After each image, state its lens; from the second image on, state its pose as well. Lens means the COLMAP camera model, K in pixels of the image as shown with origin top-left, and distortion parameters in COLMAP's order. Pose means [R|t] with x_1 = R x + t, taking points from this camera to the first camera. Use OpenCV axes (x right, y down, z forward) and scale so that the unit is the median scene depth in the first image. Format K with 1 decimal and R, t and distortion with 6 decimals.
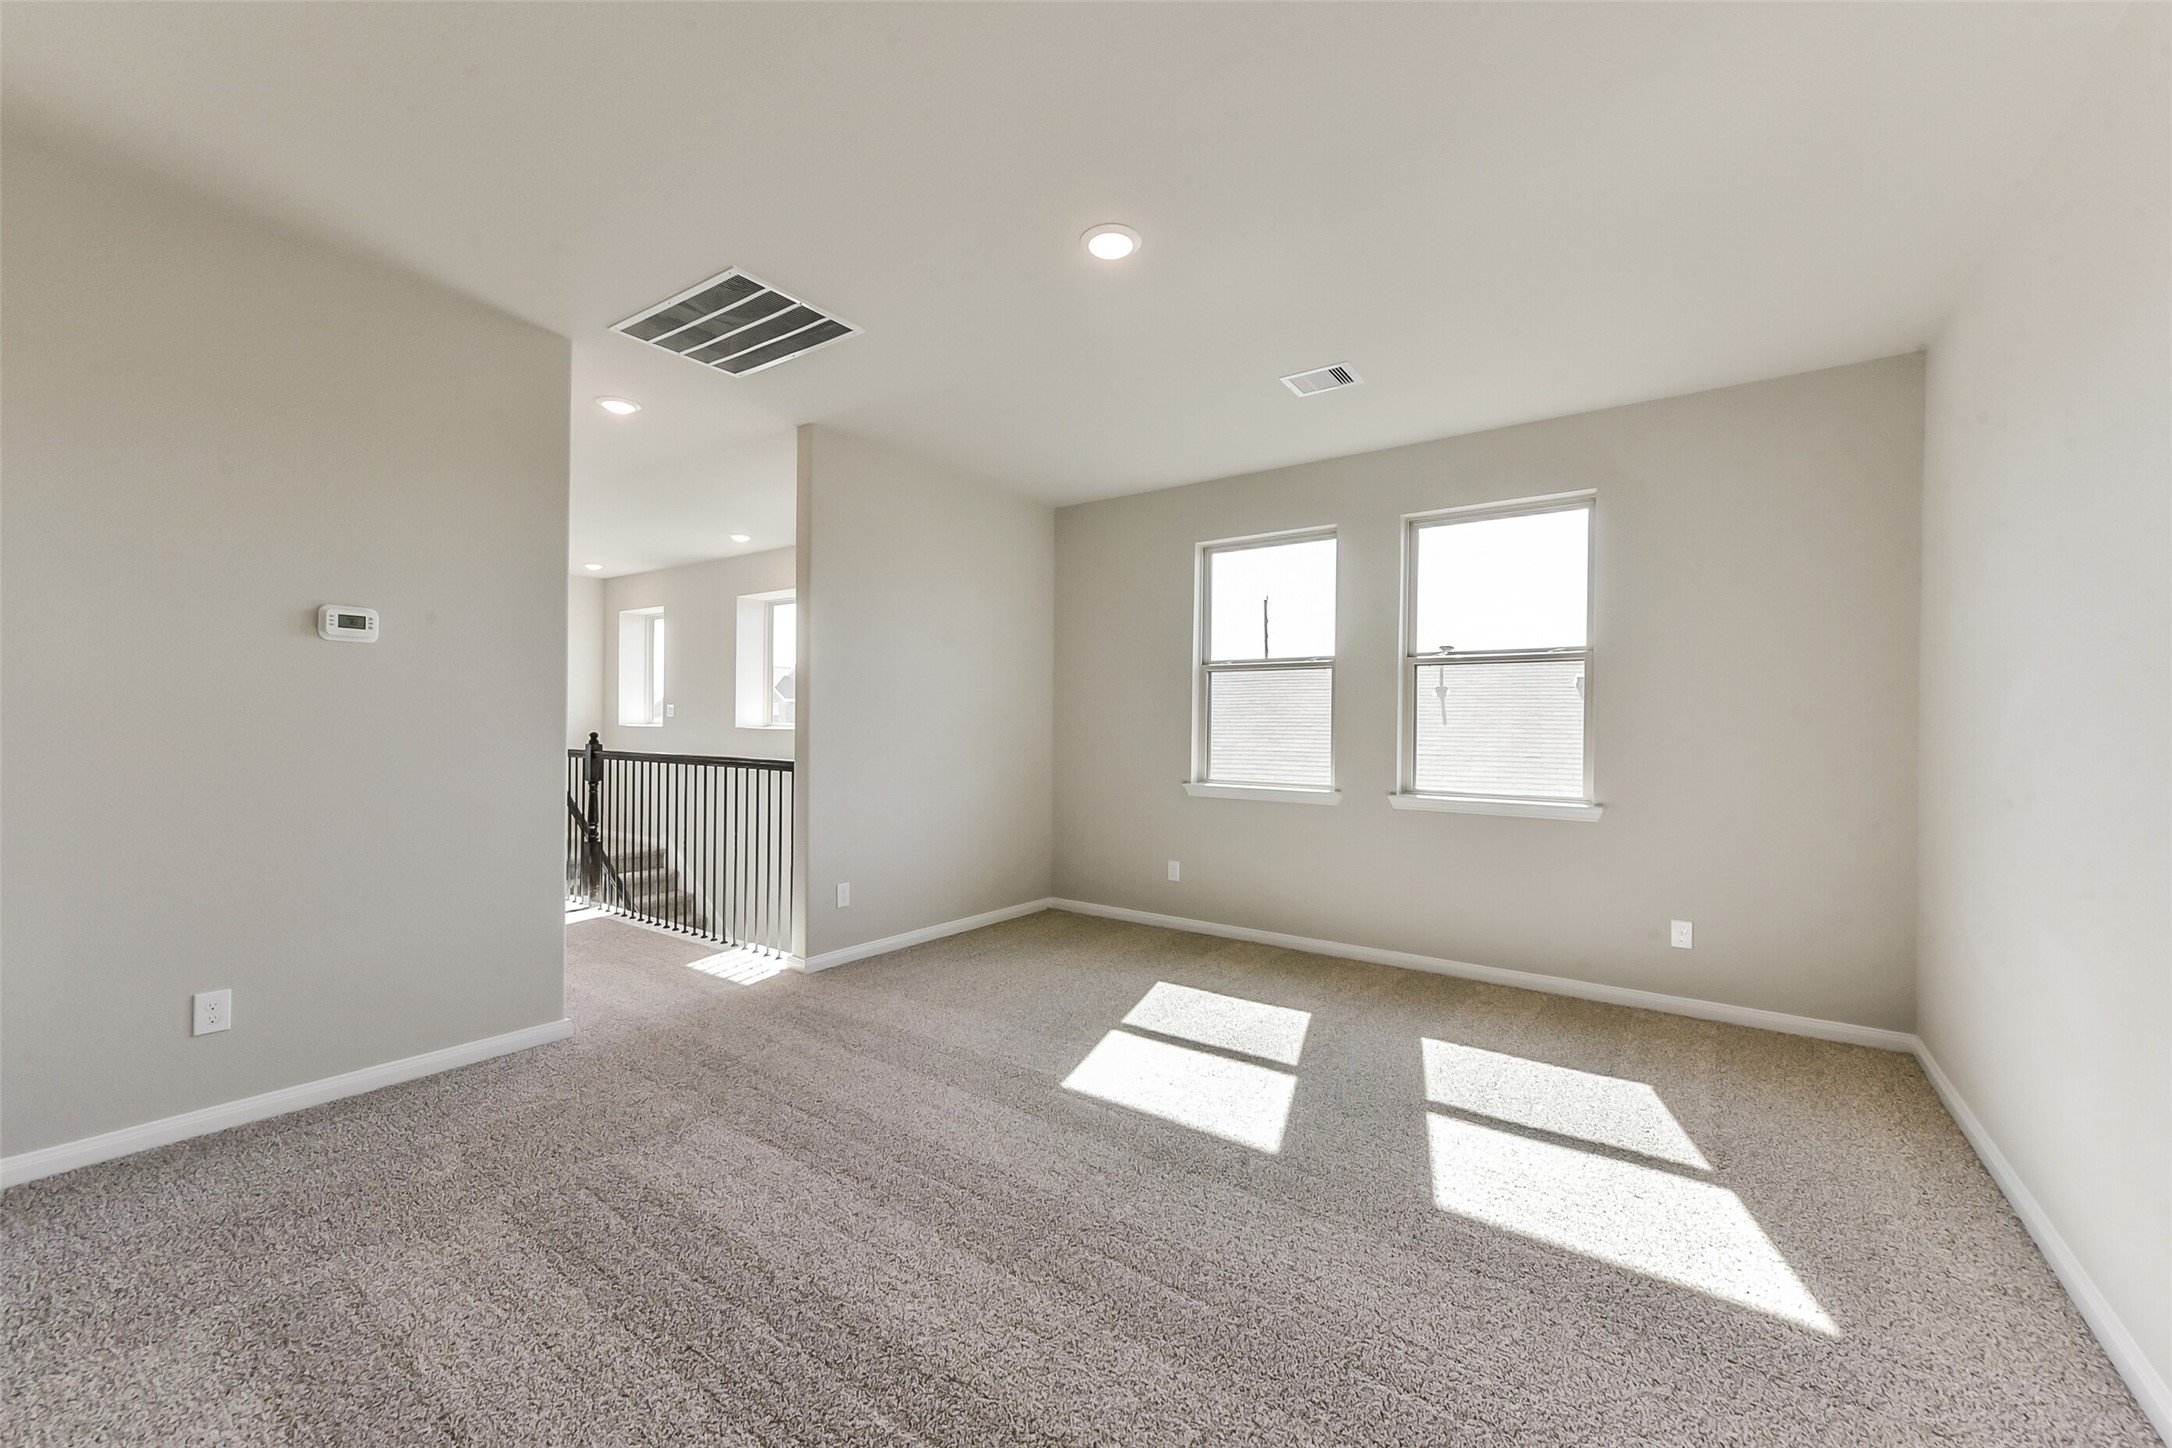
lens RADIAL K [[850.3, 0, 1089.3], [0, 850.3, 722.4], [0, 0, 1]] dist [-0.000498, -0.001513]
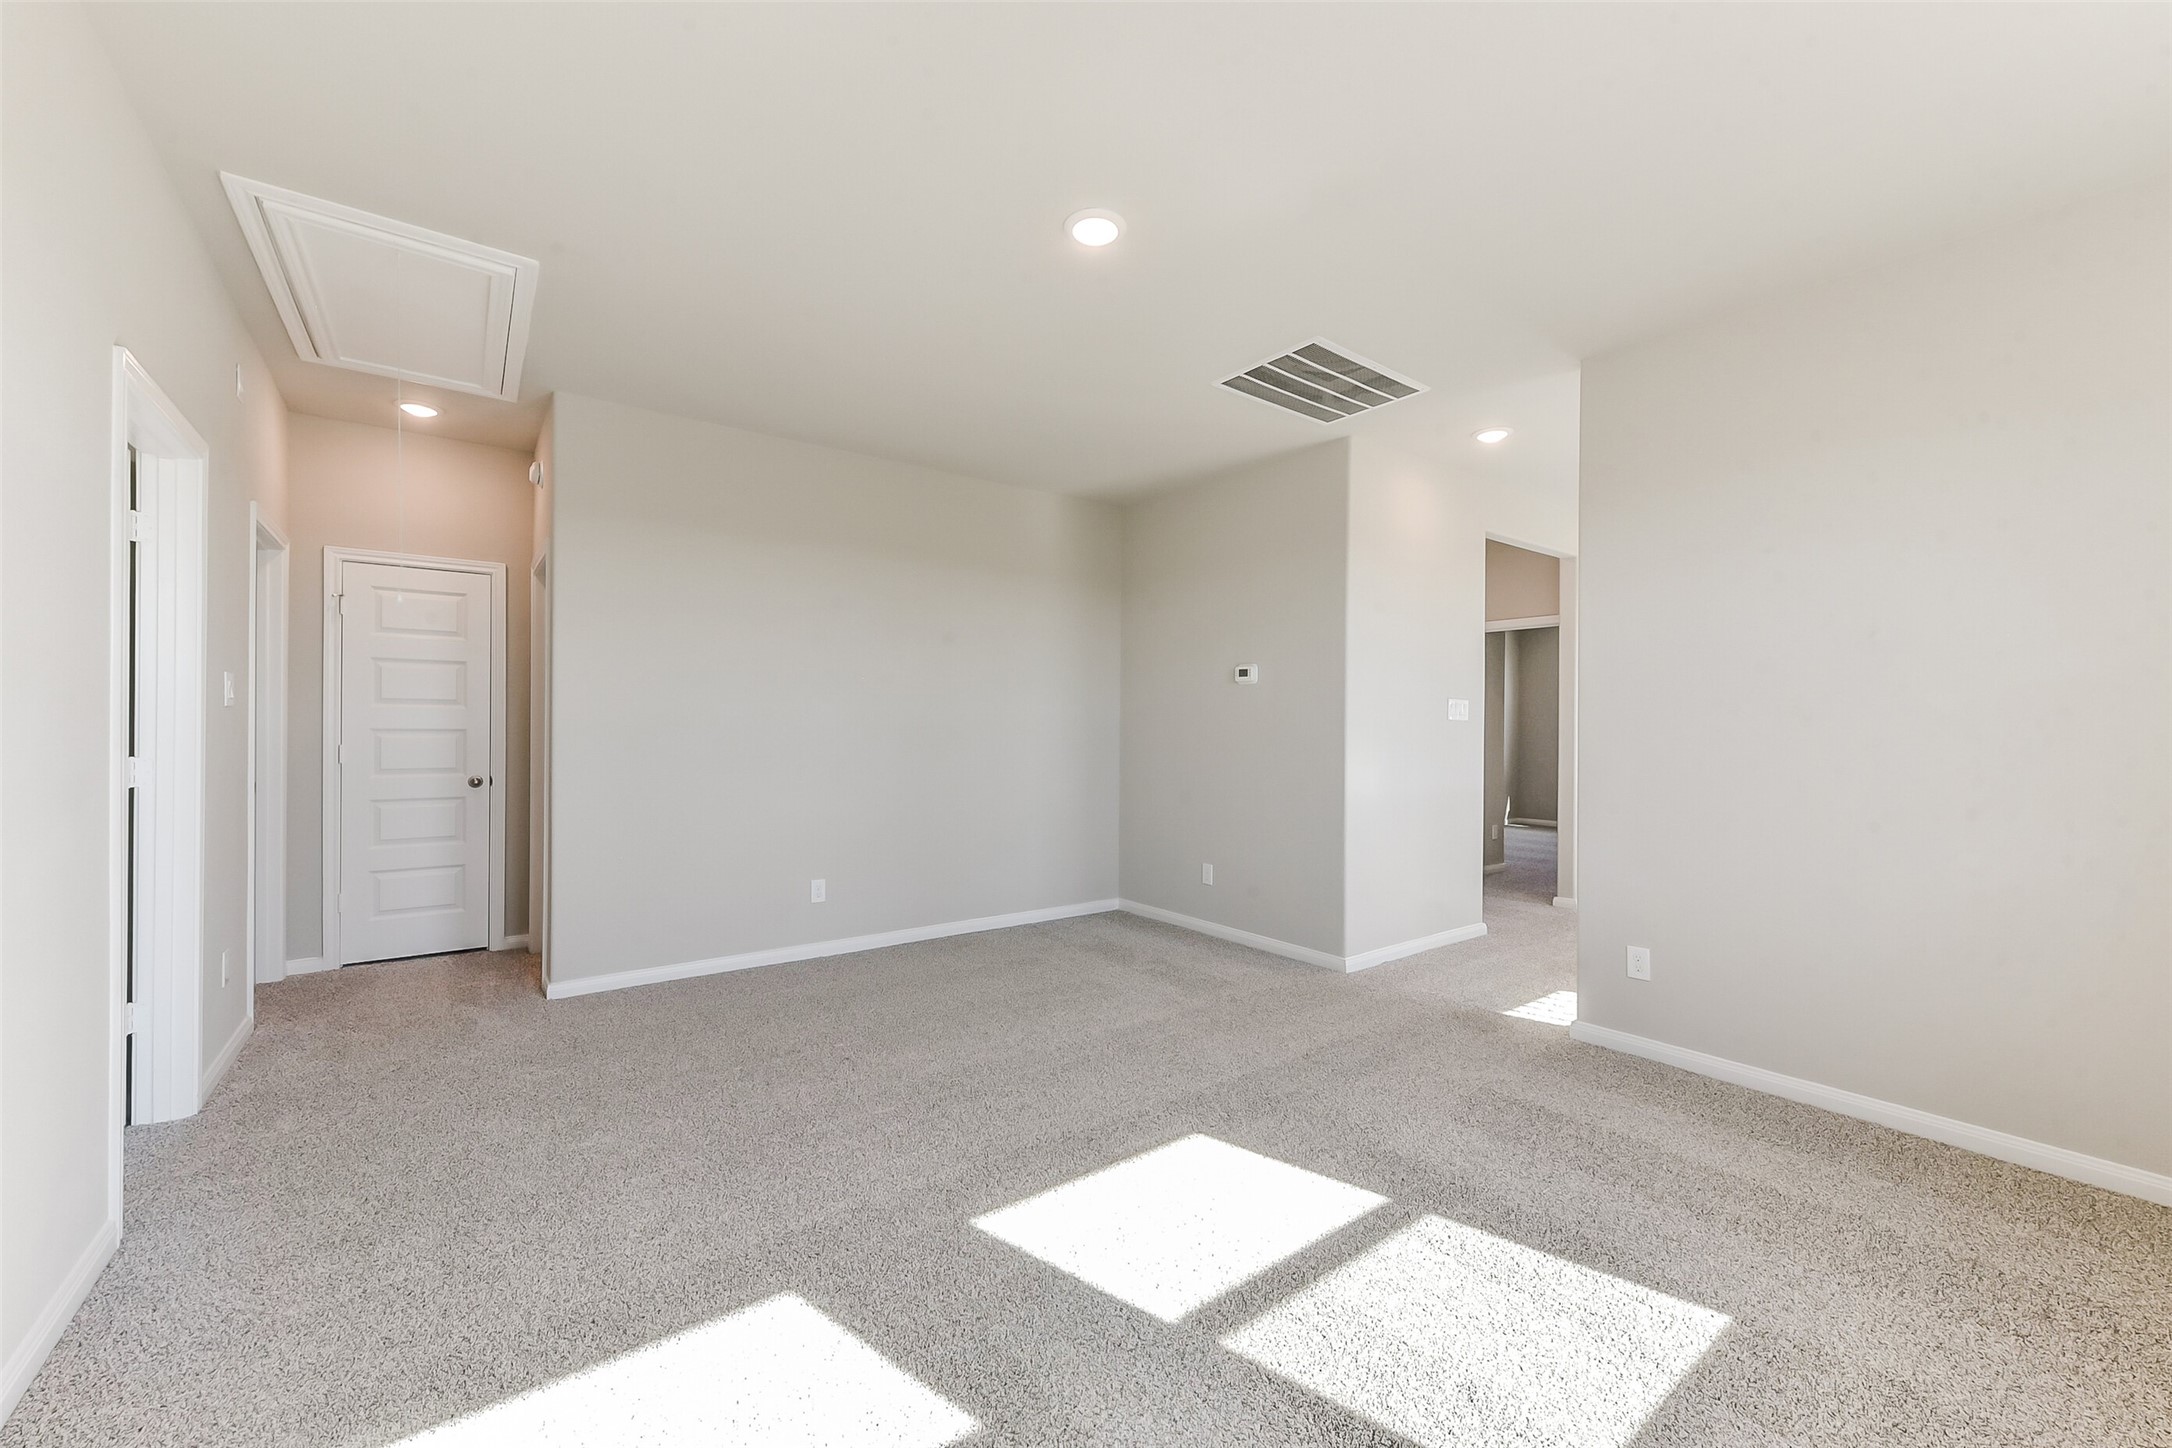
lens RADIAL K [[850.3, 0, 1086.5], [0, 850.3, 728.7], [0, 0, 1]] dist [-0.000498, -0.001513]
pose [[-0.299596, -0.009708, -0.954017, 0.819270], [-0.006007, 0.999948, -0.008289, 0.011823], [0.954047, 0.003247, -0.299638, 1.111938]]
